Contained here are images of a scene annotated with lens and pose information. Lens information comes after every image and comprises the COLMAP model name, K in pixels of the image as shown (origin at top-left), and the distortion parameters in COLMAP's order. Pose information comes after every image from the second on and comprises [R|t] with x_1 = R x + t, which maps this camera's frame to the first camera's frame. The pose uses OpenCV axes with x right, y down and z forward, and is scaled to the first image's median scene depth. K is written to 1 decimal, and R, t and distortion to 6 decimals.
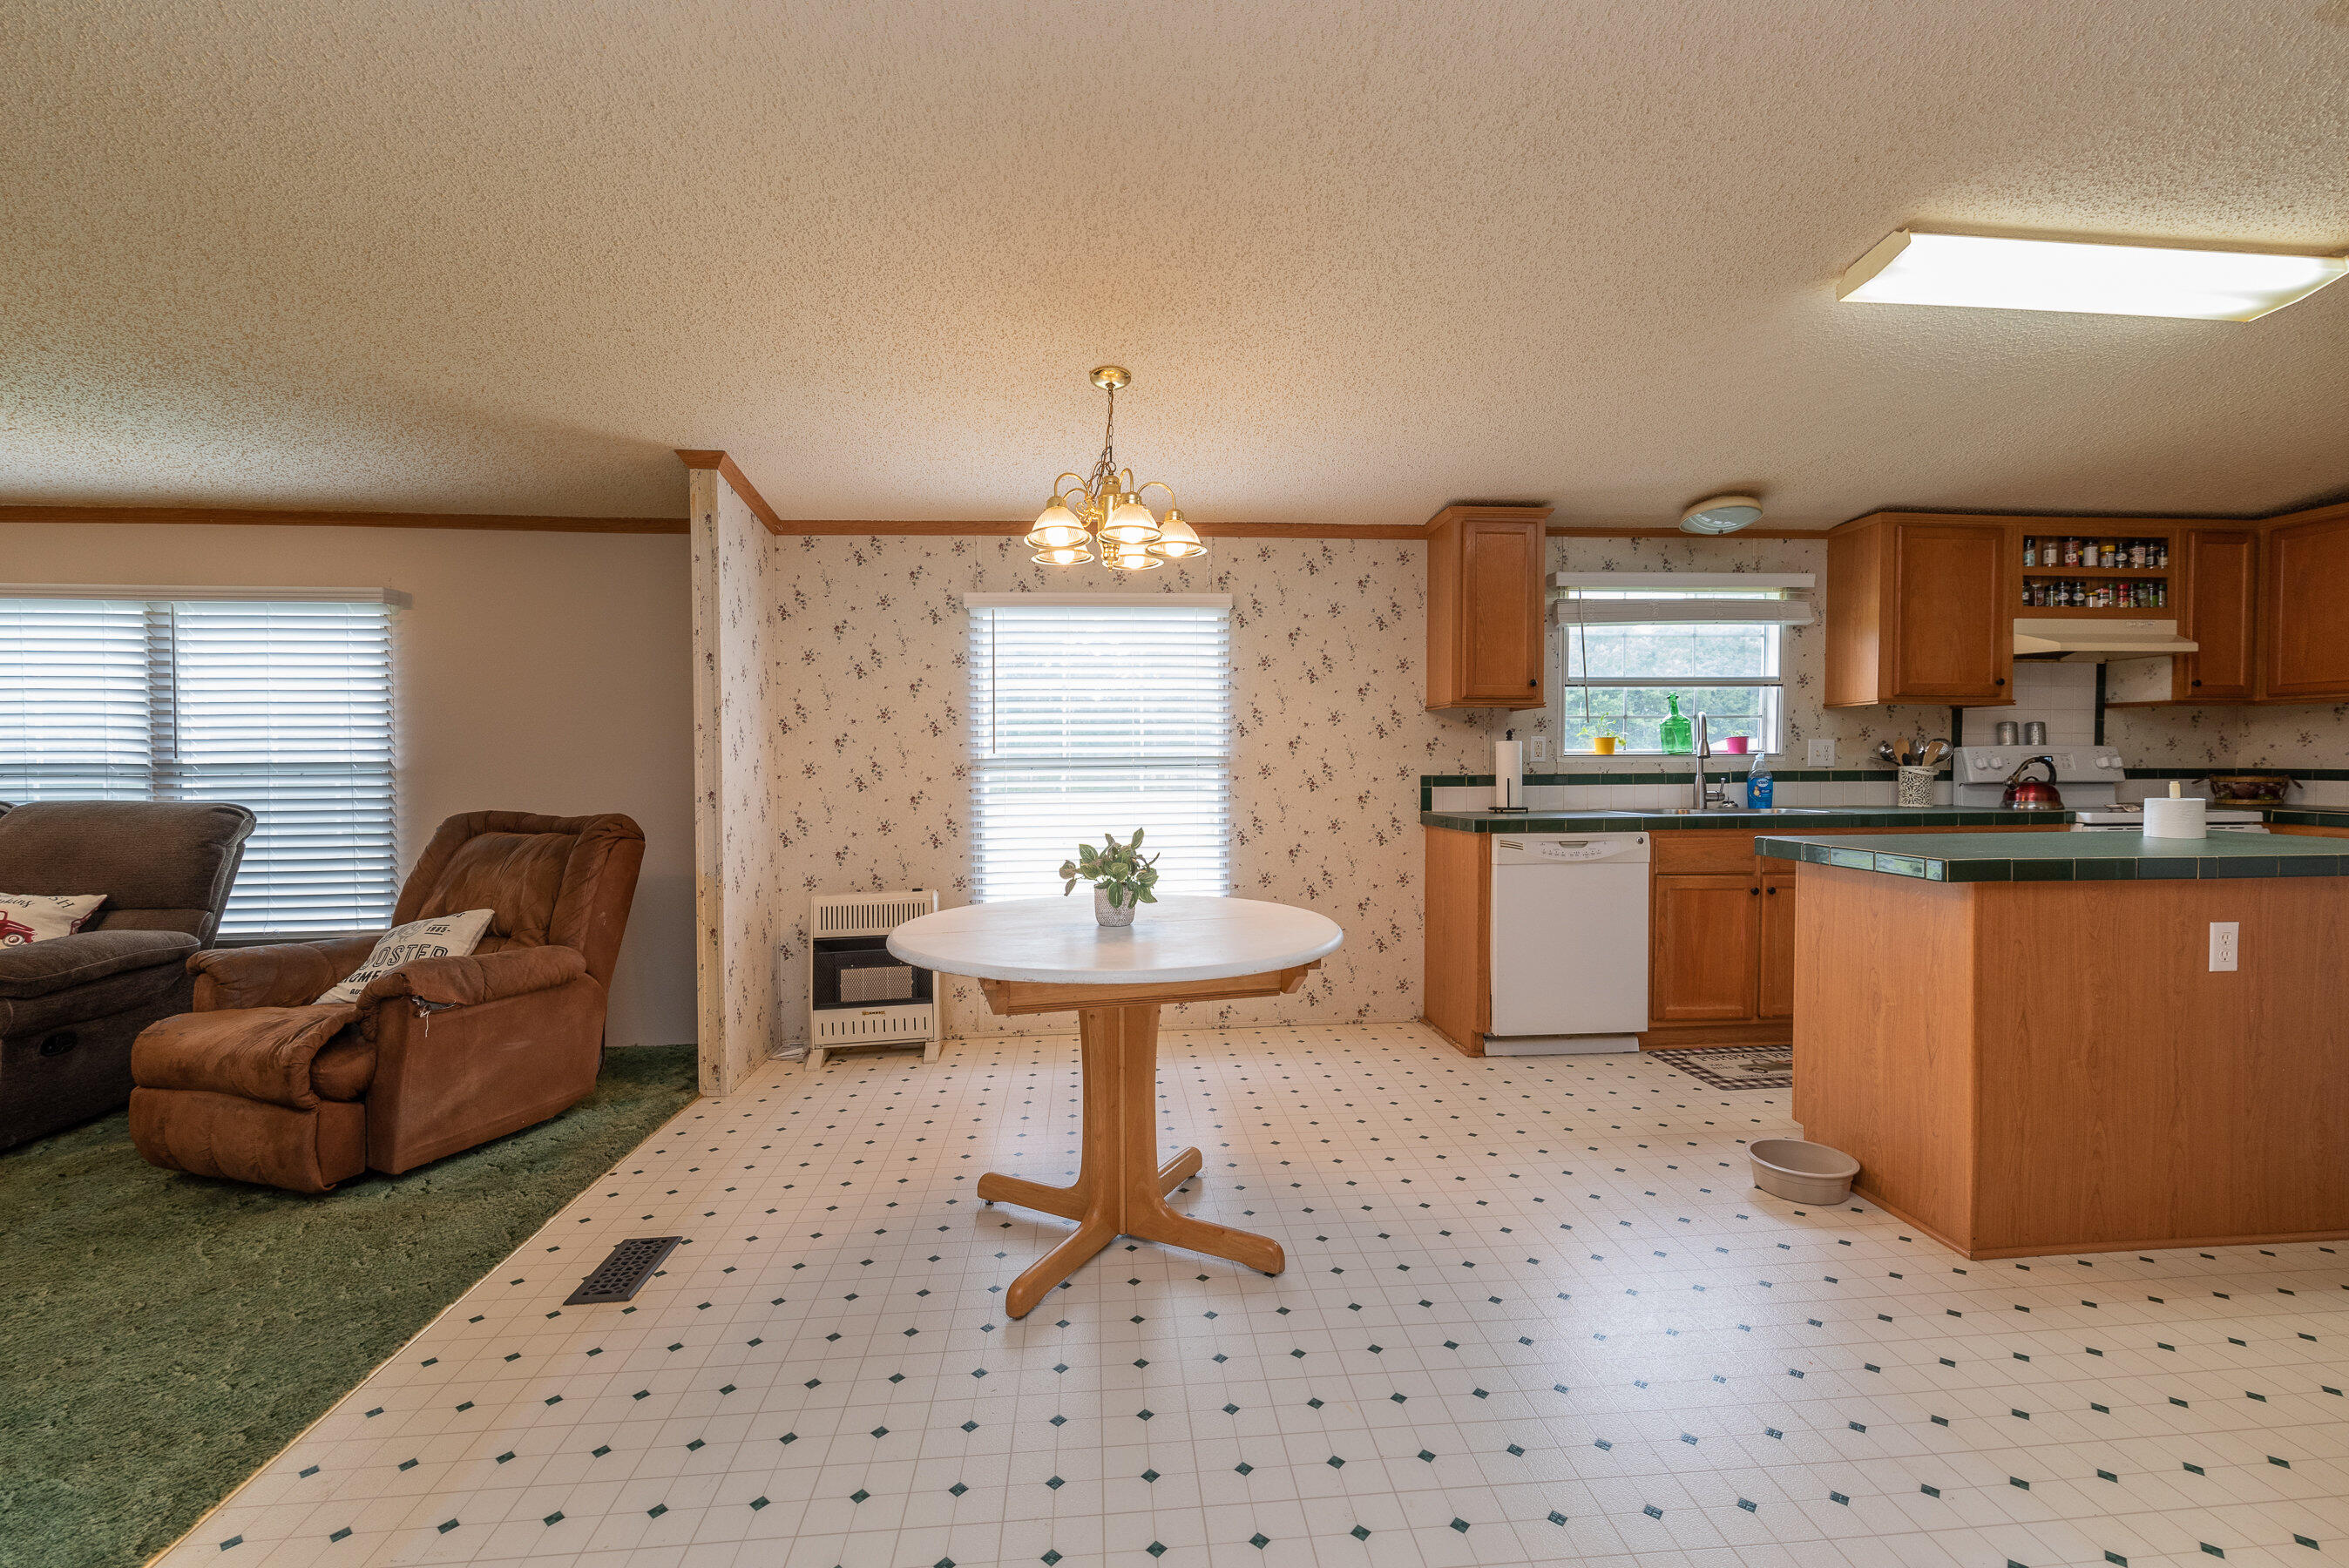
lens RADIAL K [[1039.1, 0, 1172.1], [0, 1039.1, 765.9], [0, 0, 1]] dist [-0.001465, -0.000464]
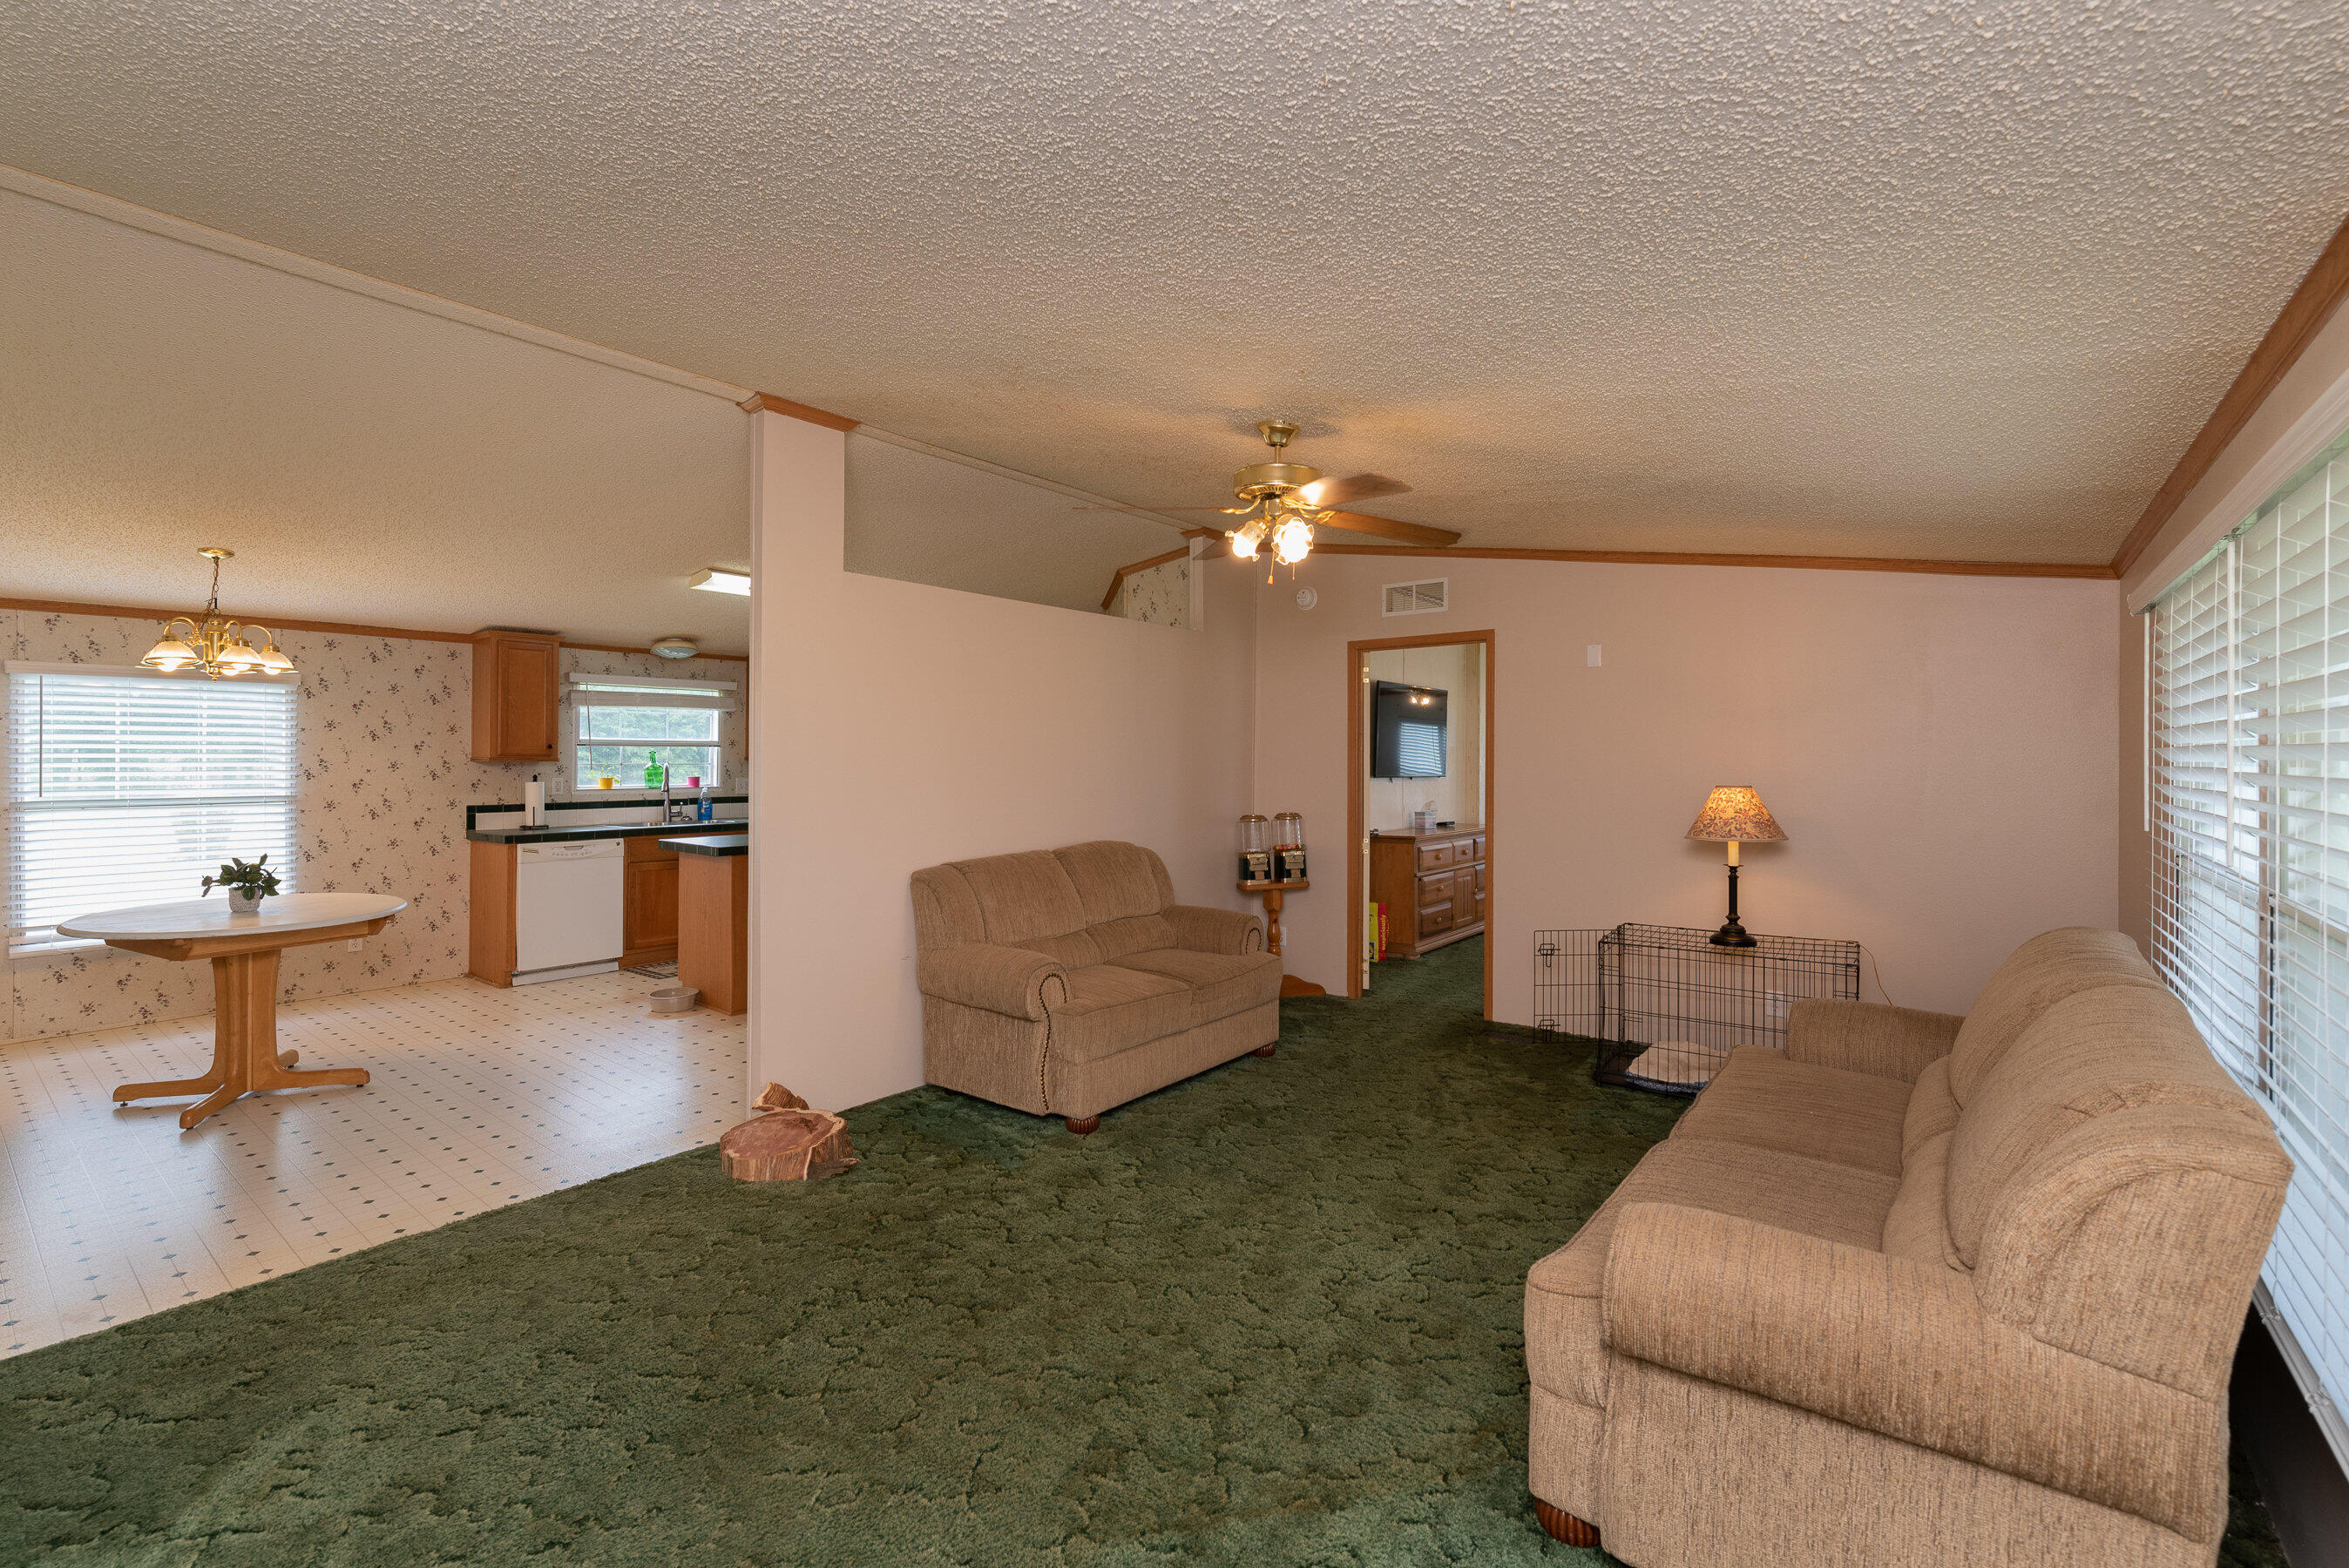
lens RADIAL K [[1039.1, 0, 1172.1], [0, 1039.1, 765.9], [0, 0, 1]] dist [-0.001465, -0.000464]
pose [[0.686755, 0.002580, 0.726884, -0.139266], [-0.004920, 0.999987, 0.001099, -0.053289], [-0.726872, -0.004331, 0.686759, -0.717422]]
